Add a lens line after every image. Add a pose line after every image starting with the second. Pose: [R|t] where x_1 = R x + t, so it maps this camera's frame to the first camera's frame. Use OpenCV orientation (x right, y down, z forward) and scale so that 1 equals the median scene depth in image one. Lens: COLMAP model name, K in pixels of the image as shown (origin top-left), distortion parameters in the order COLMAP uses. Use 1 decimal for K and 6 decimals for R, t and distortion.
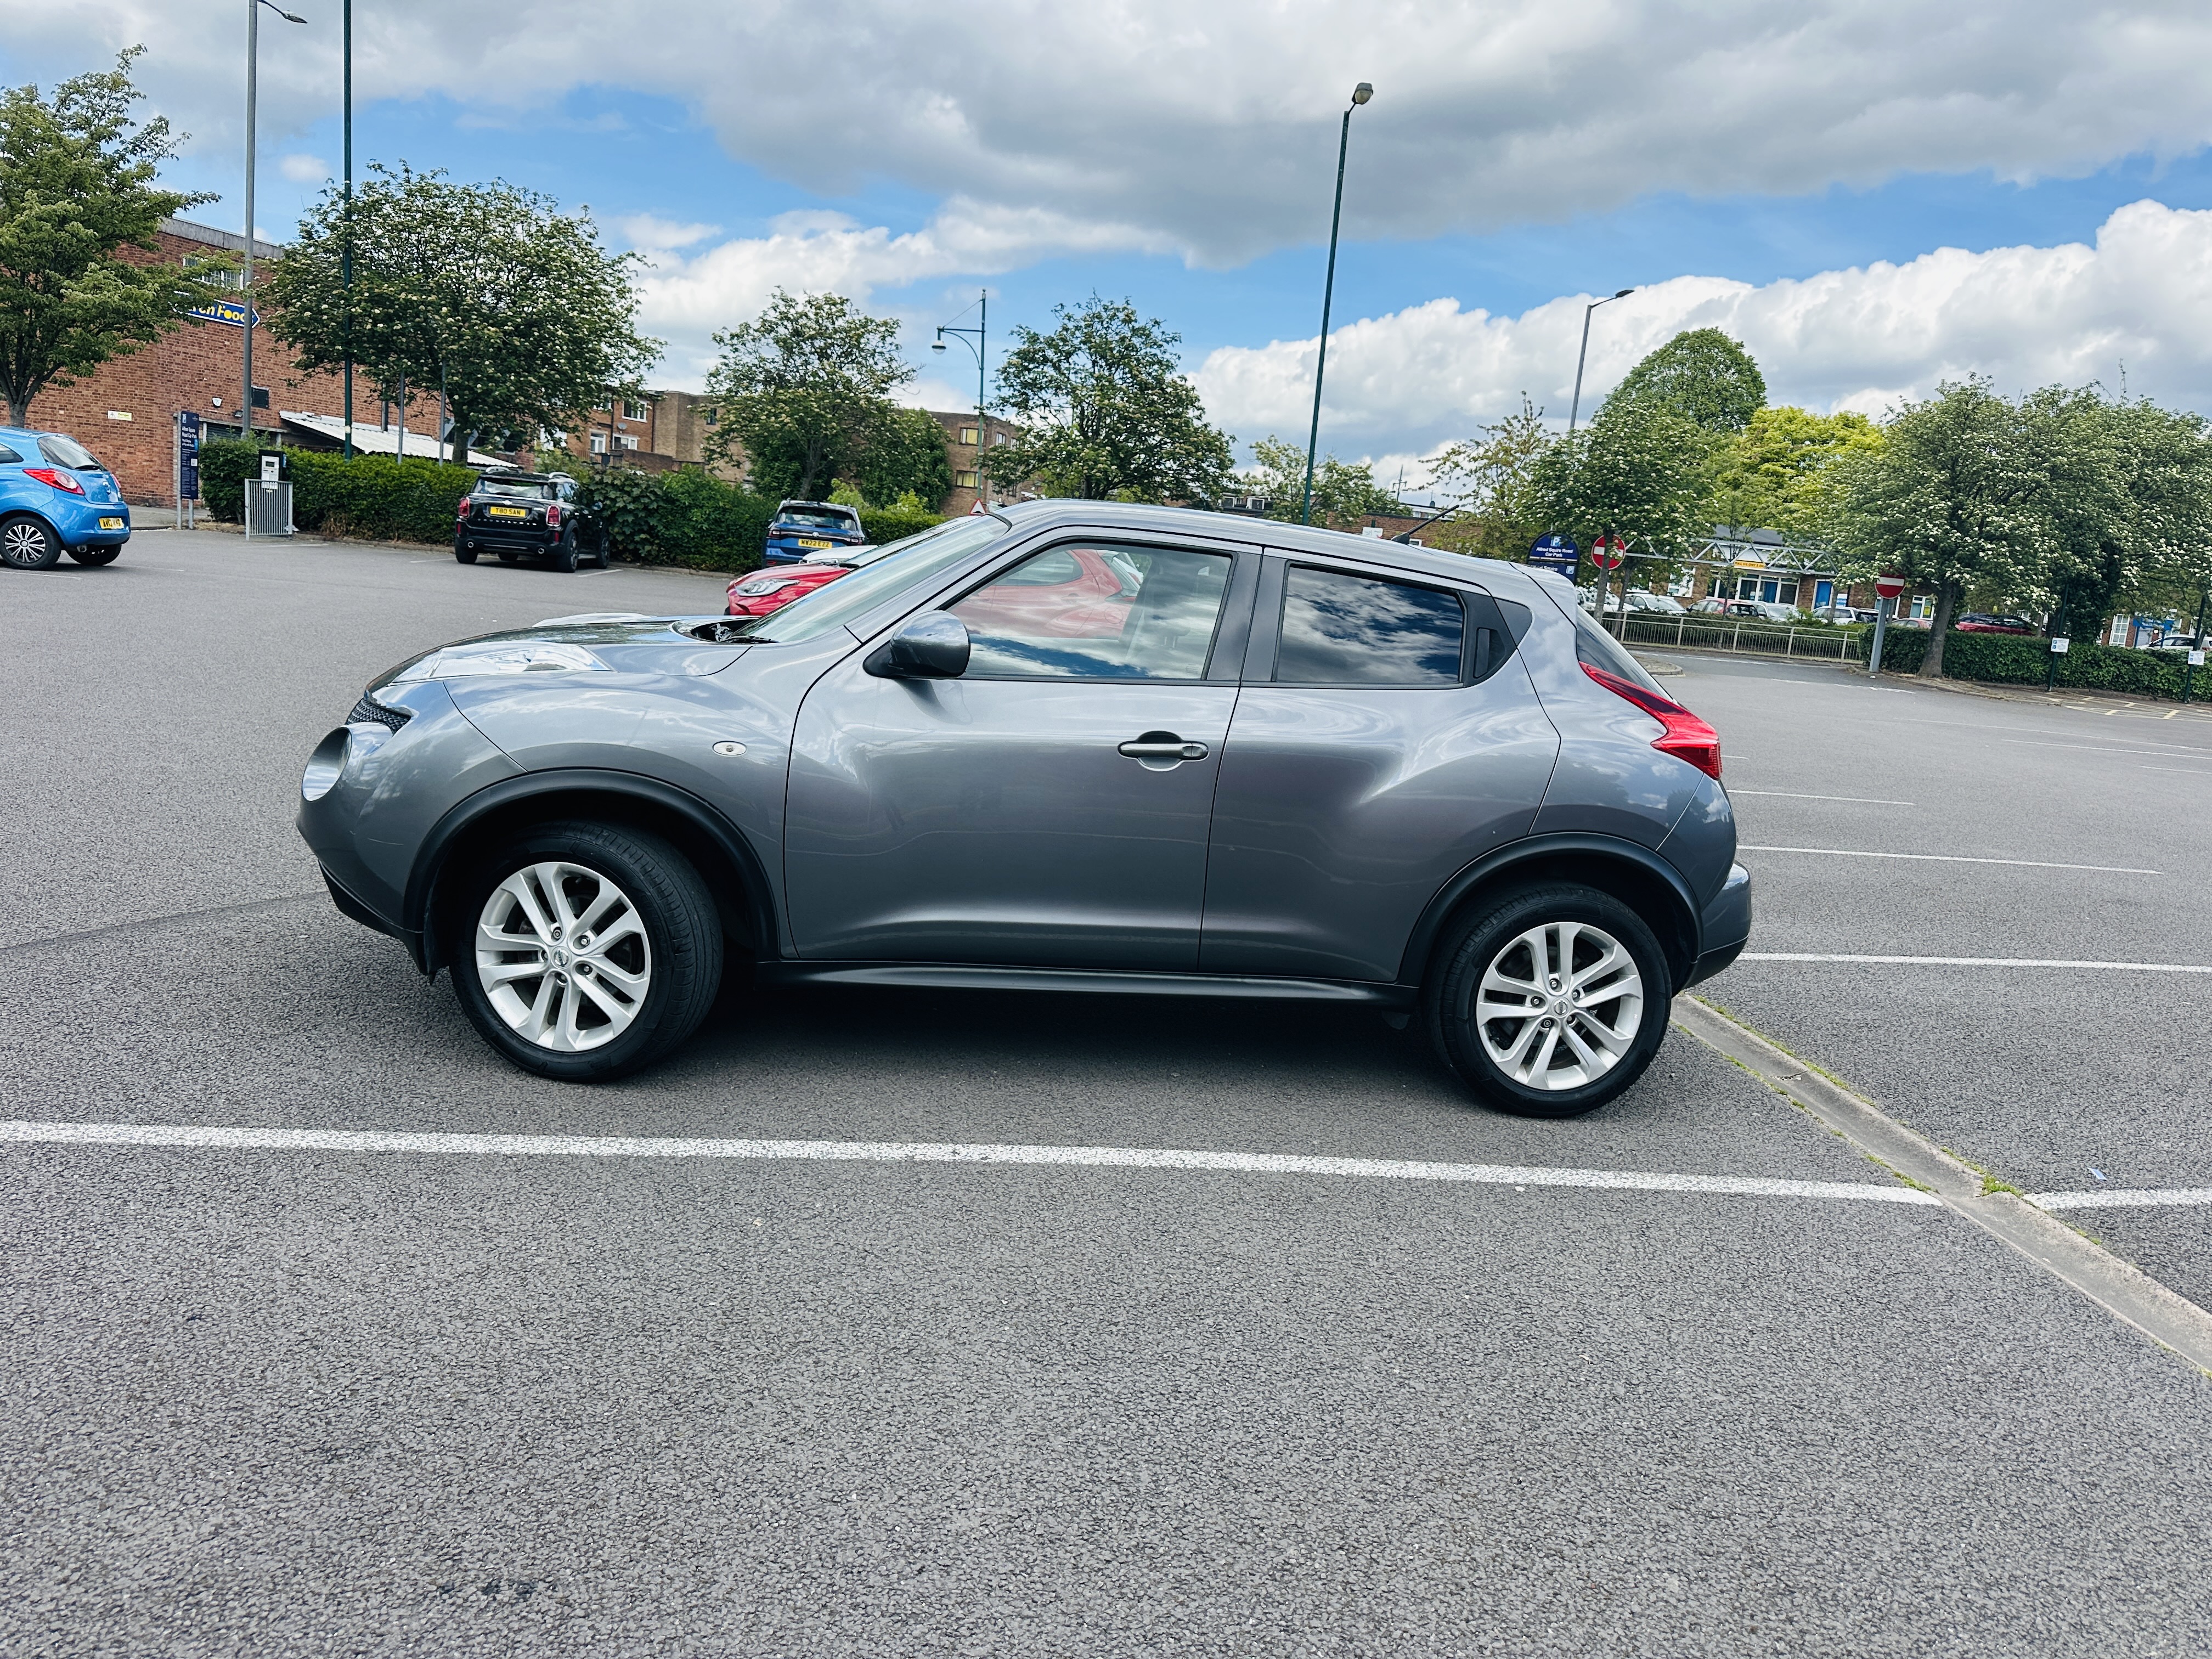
lens RADIAL K [[1534.8, 0, 1107.9], [0, 1534.8, 819.8], [0, 0, 1]] dist [0.021597, -0.025946]
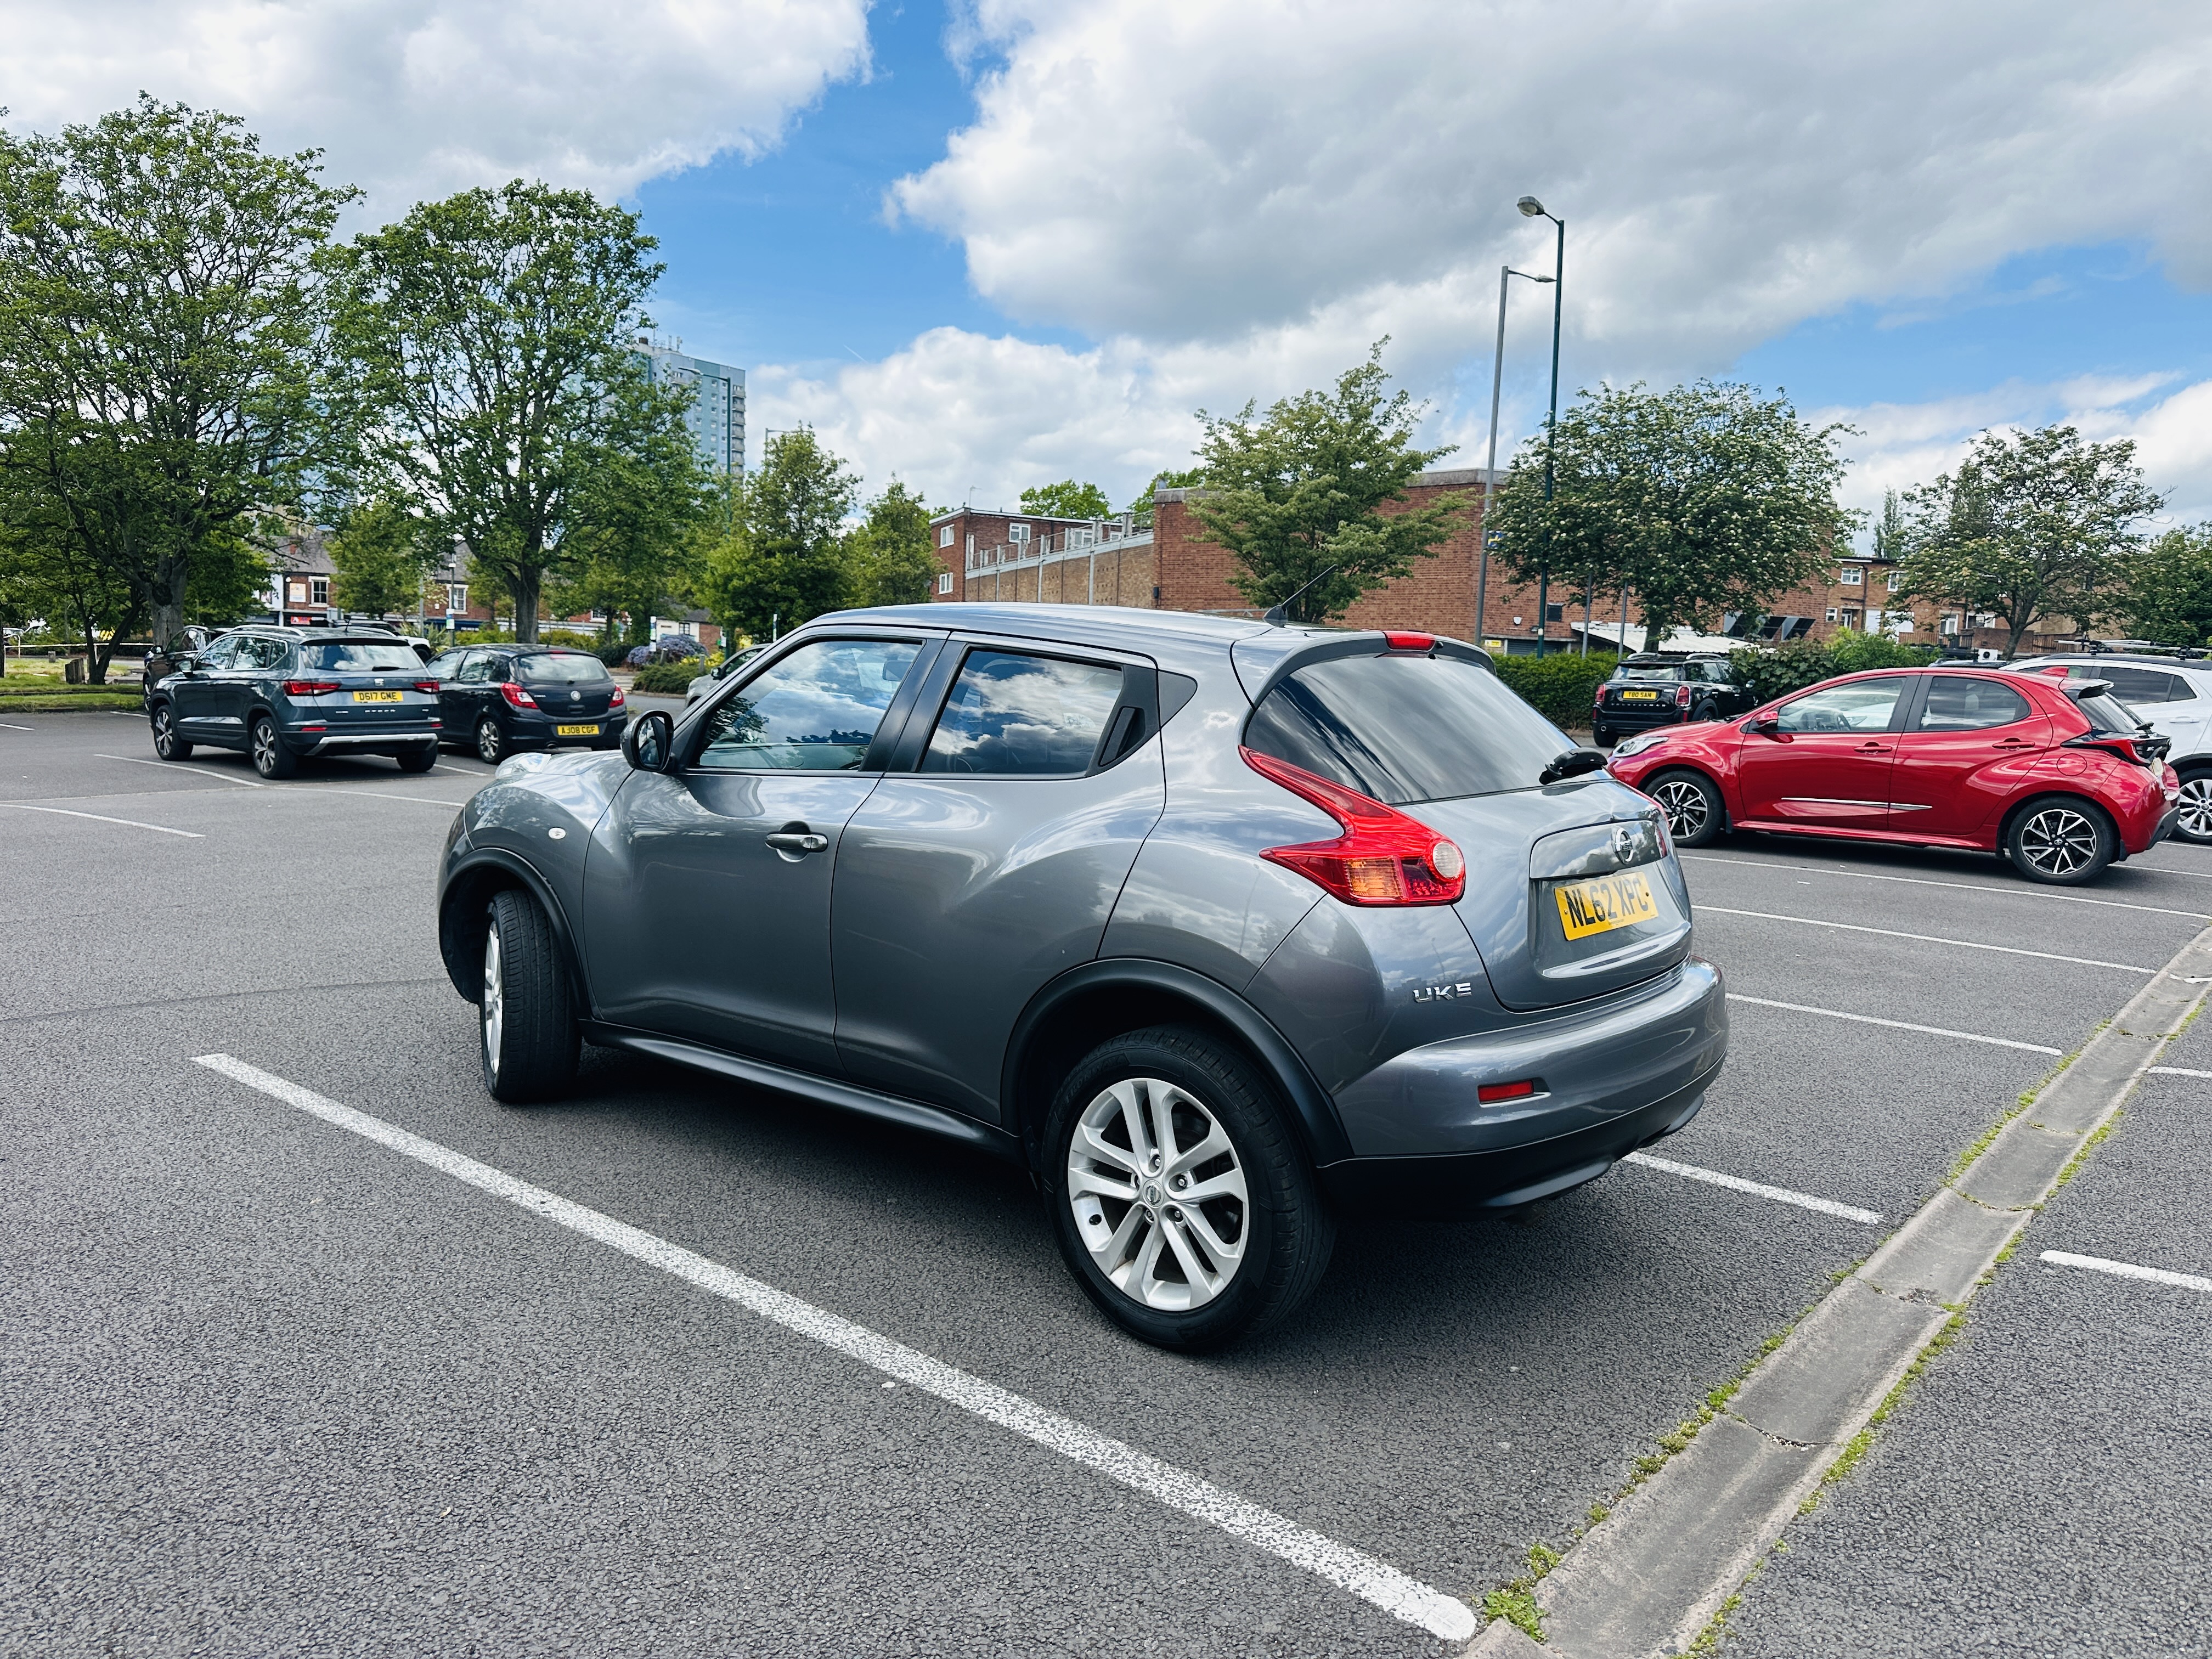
lens RADIAL K [[1560.6, 0, 1104.1], [0, 1560.6, 756.8], [0, 0, 1]] dist [0.001260, -0.000025]
pose [[0.671860, -0.034139, -0.739891, 0.839815], [-0.089300, 0.987917, -0.126672, 0.009267], [0.735275, 0.151178, 0.660693, 0.439324]]
